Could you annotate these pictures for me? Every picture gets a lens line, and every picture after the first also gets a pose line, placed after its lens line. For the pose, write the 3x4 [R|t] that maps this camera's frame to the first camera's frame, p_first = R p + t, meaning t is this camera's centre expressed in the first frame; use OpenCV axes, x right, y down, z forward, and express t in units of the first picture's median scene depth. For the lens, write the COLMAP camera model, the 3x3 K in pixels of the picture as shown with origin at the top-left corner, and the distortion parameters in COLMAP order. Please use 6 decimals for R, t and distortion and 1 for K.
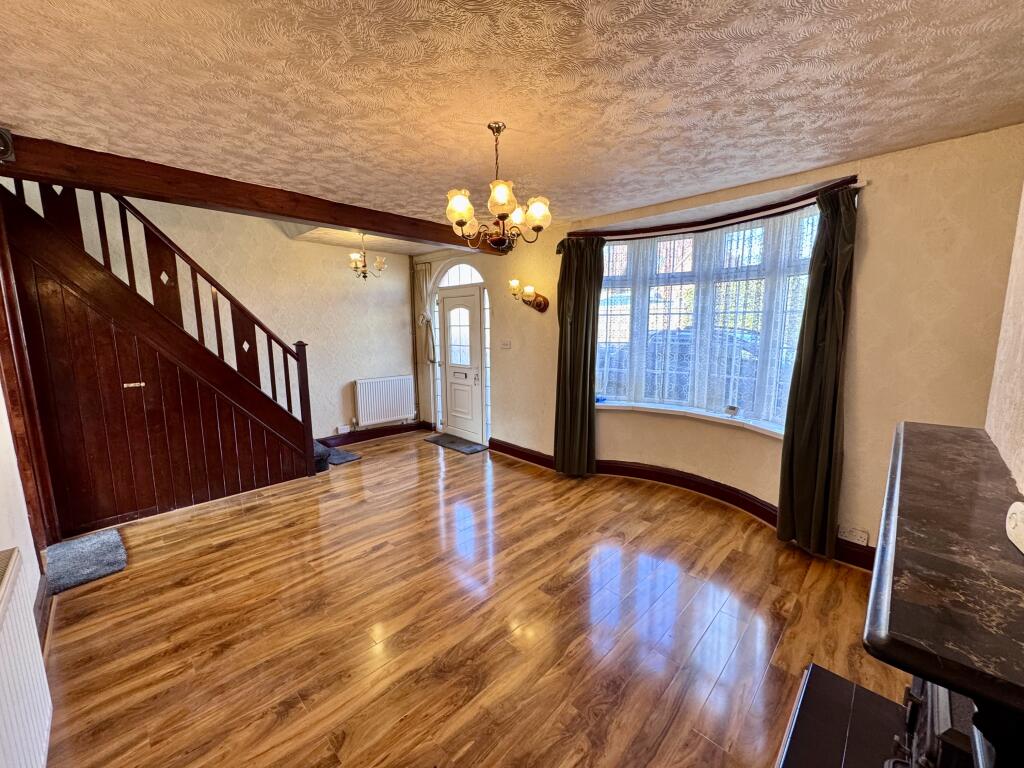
lens RADIAL K [[408.5, 0, 512.6], [0, 408.5, 384.7], [0, 0, 1]] dist [-0.004201, 0.000266]
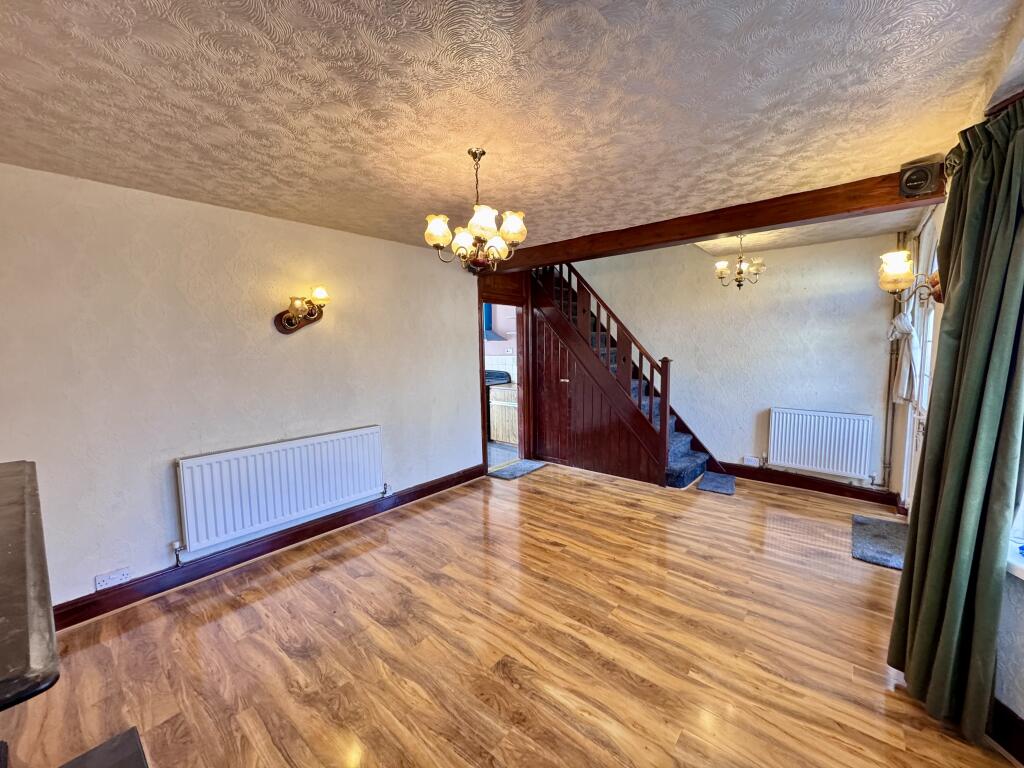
lens RADIAL K [[408.5, 0, 512.4], [0, 408.5, 384.0], [0, 0, 1]] dist [-0.004201, 0.000266]
pose [[0.076655, 0.099261, -0.992104, 0.599070], [-0.135370, 0.986855, 0.088276, -0.092285], [0.987825, 0.127534, 0.089084, 0.613494]]
